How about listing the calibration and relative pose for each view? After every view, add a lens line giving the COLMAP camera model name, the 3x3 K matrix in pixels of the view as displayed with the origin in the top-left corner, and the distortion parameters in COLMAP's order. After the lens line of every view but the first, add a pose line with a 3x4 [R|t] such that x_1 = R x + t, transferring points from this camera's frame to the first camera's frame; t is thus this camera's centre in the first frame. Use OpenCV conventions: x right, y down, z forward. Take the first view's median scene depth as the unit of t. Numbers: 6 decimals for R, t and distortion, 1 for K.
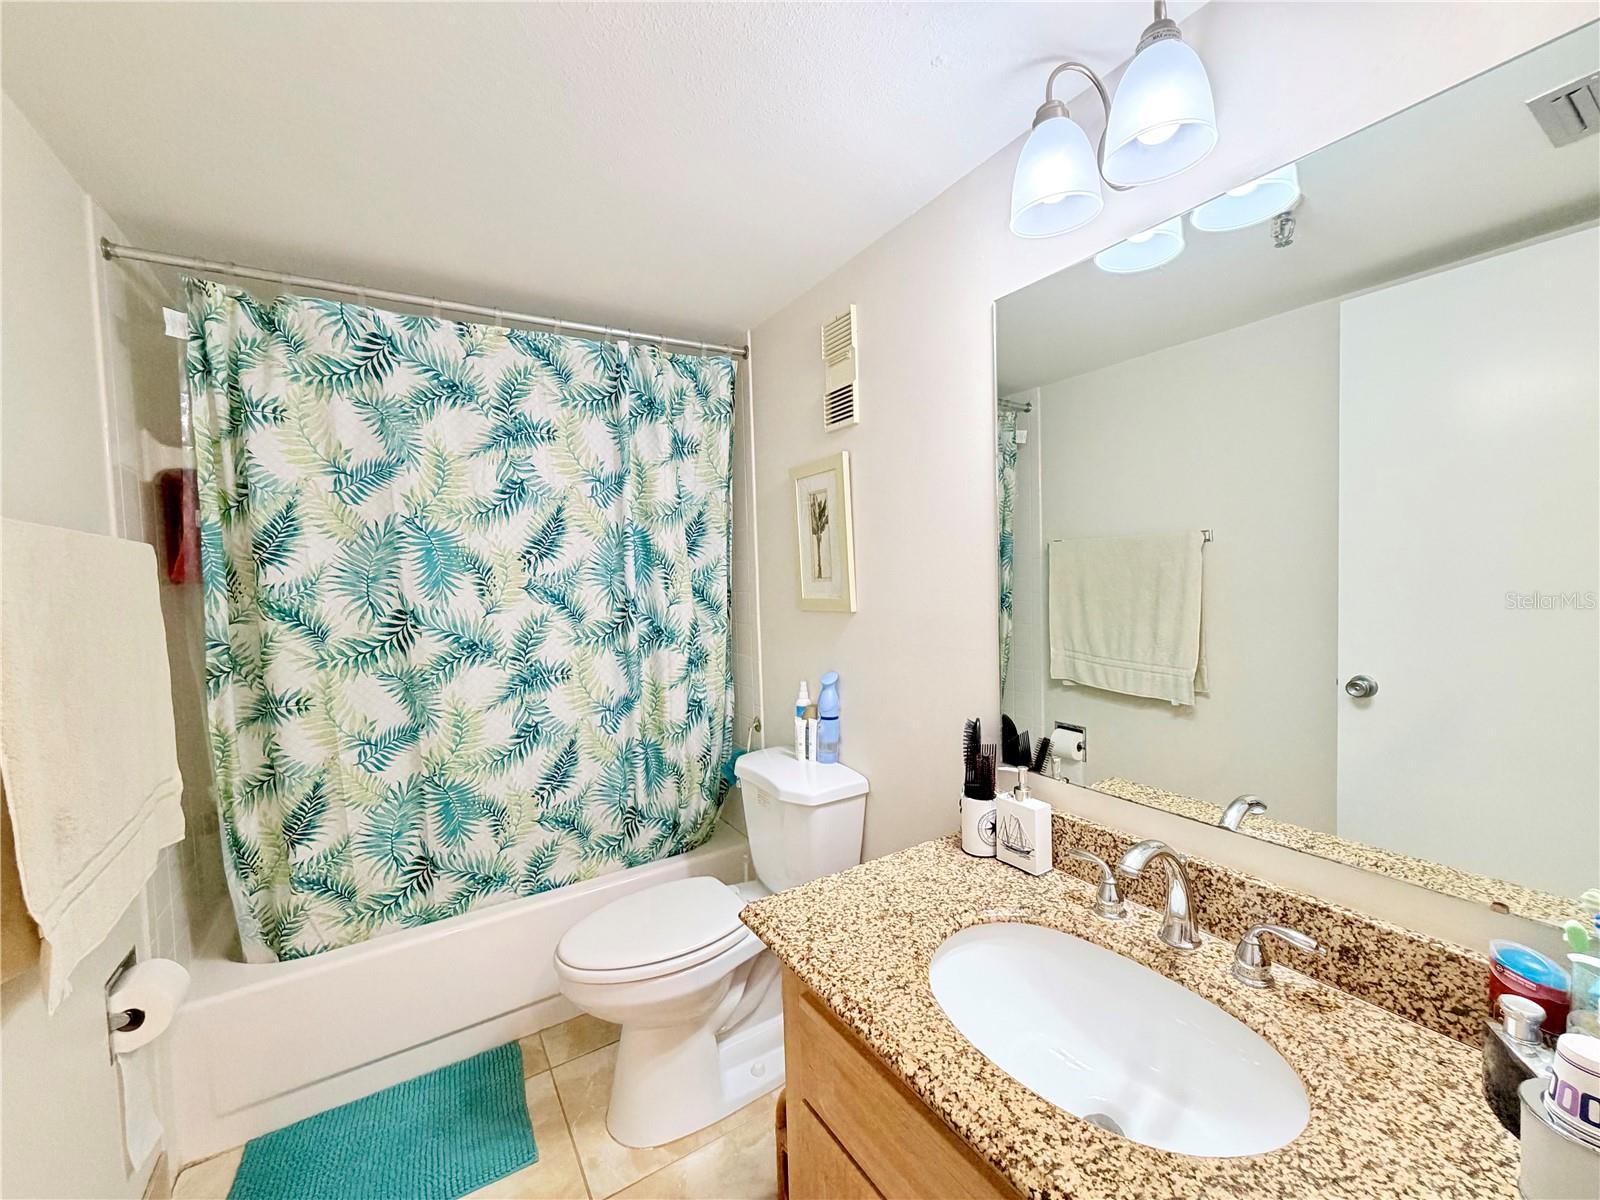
lens RADIAL K [[640.7, 0, 806.2], [0, 640.7, 599.6], [0, 0, 1]] dist [-0.000856, 0.000767]
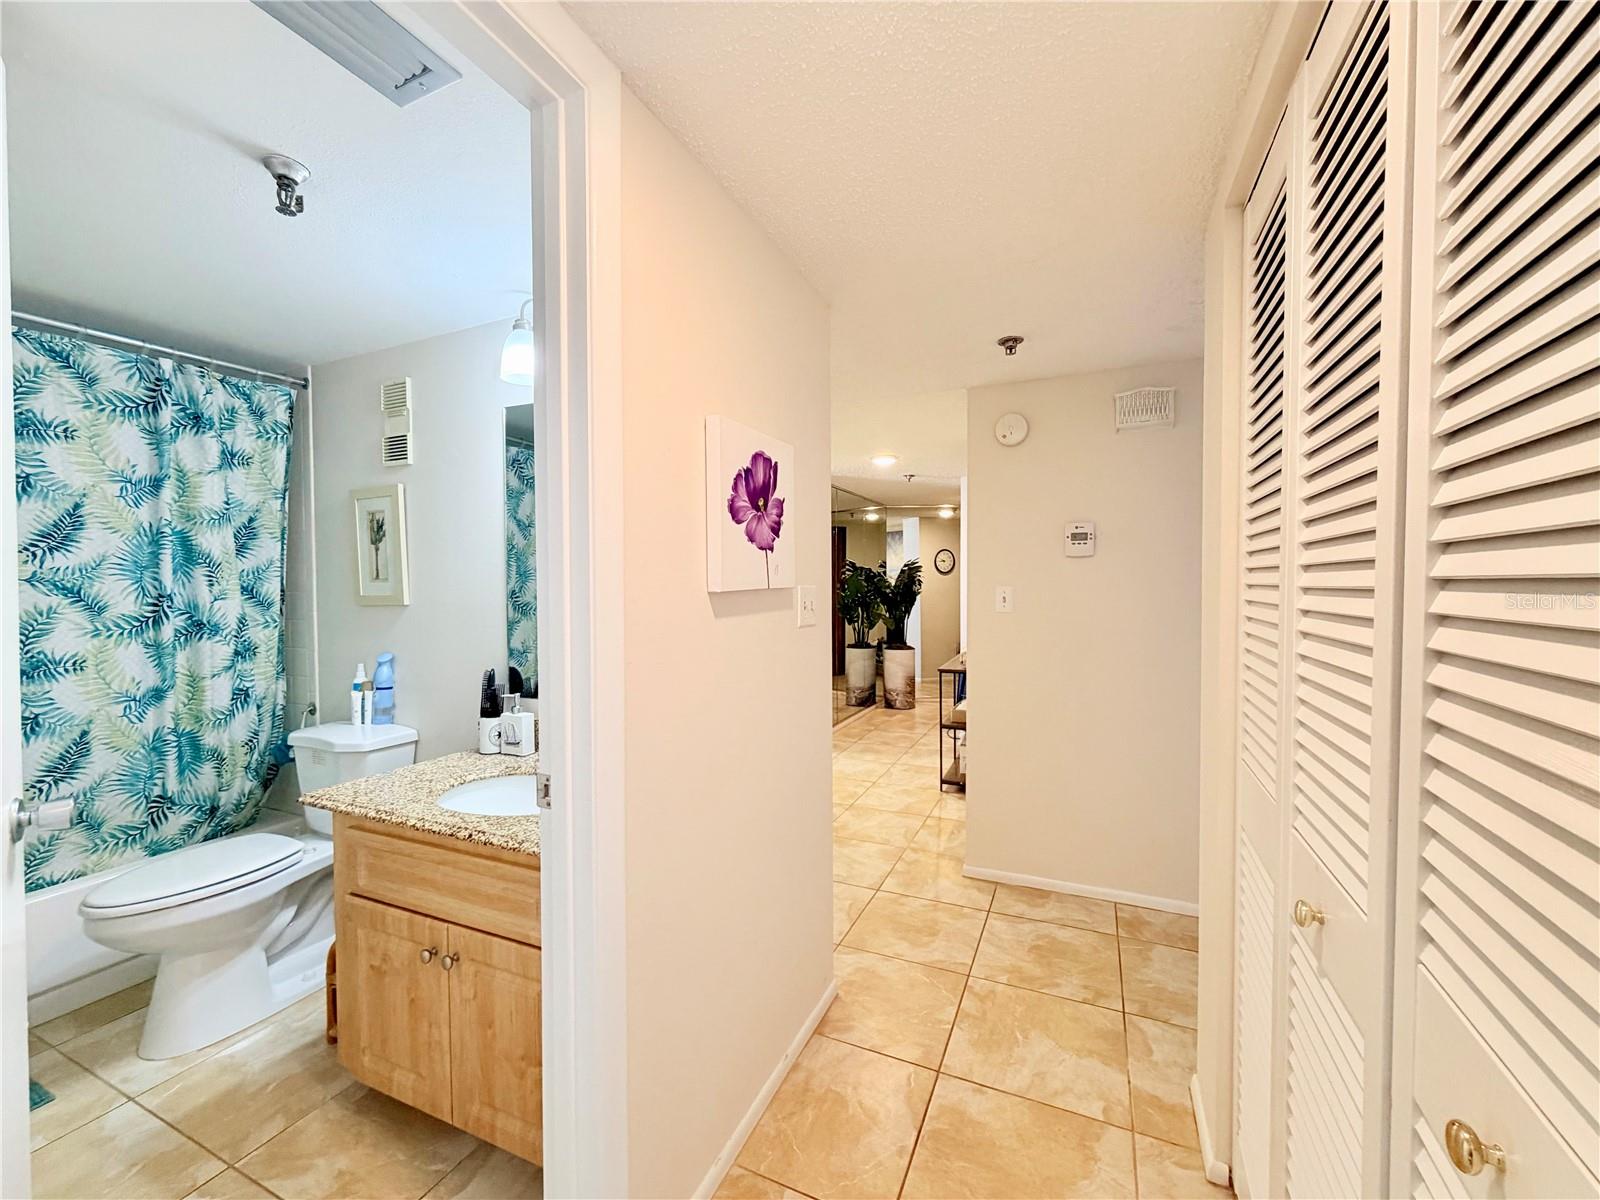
lens RADIAL K [[640.7, 0, 806.2], [0, 640.7, 599.6], [0, 0, 1]] dist [-0.000856, 0.000767]
pose [[0.834269, 0.012635, 0.551213, 0.029042], [0.004196, 0.999563, -0.029262, 0.044303], [-0.551341, 0.026725, 0.833852, -0.487470]]
